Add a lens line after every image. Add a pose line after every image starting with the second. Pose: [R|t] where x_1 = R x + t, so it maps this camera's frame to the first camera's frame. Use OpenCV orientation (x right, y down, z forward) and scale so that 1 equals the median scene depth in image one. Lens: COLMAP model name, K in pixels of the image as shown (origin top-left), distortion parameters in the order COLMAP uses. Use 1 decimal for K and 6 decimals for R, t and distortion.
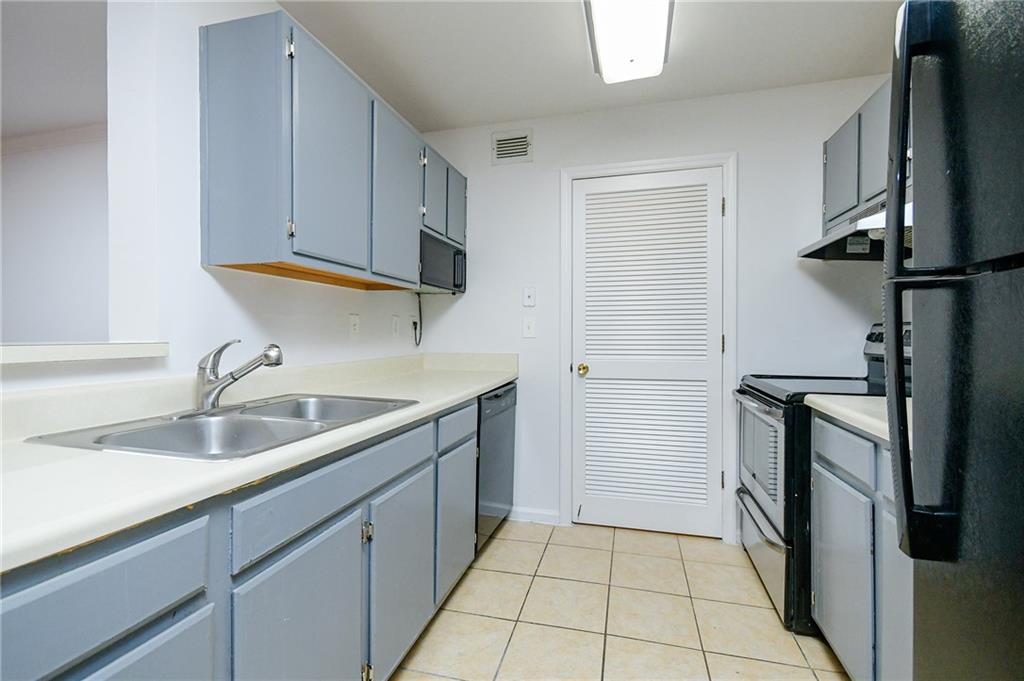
lens RADIAL K [[449.4, 0, 512.5], [0, 449.4, 337.2], [0, 0, 1]] dist [0.021080, -0.009737]
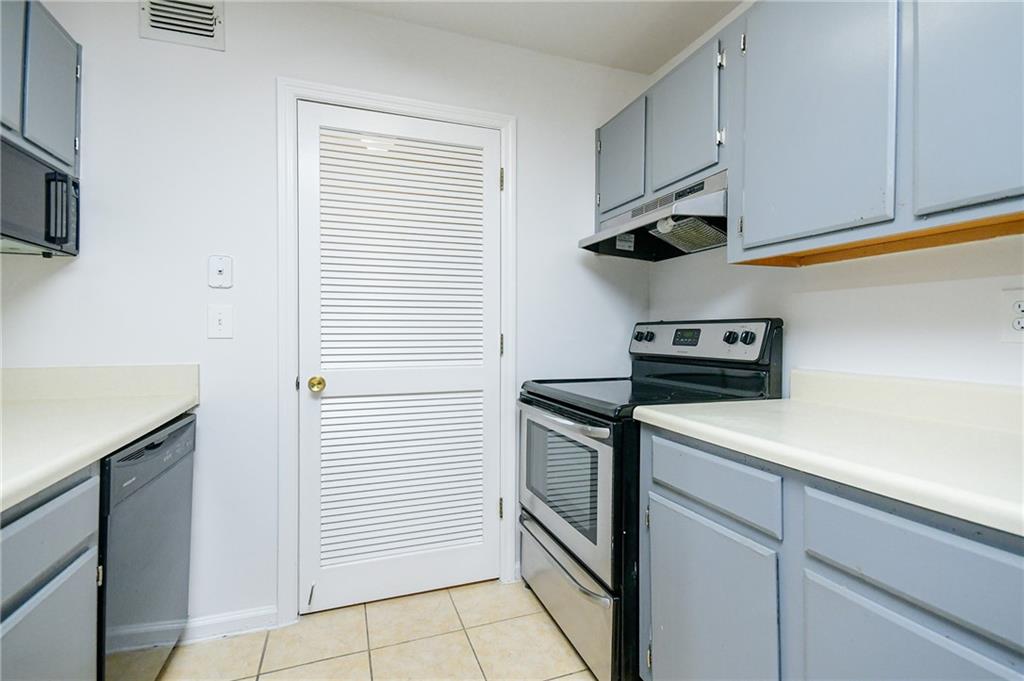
lens RADIAL K [[449.4, 0, 512.5], [0, 449.4, 337.2], [0, 0, 1]] dist [0.021080, -0.009737]
pose [[0.809188, -0.004039, 0.587535, -0.004579], [0.002426, 0.999991, 0.003533, -0.001862], [-0.587544, -0.001434, 0.809191, 0.322797]]
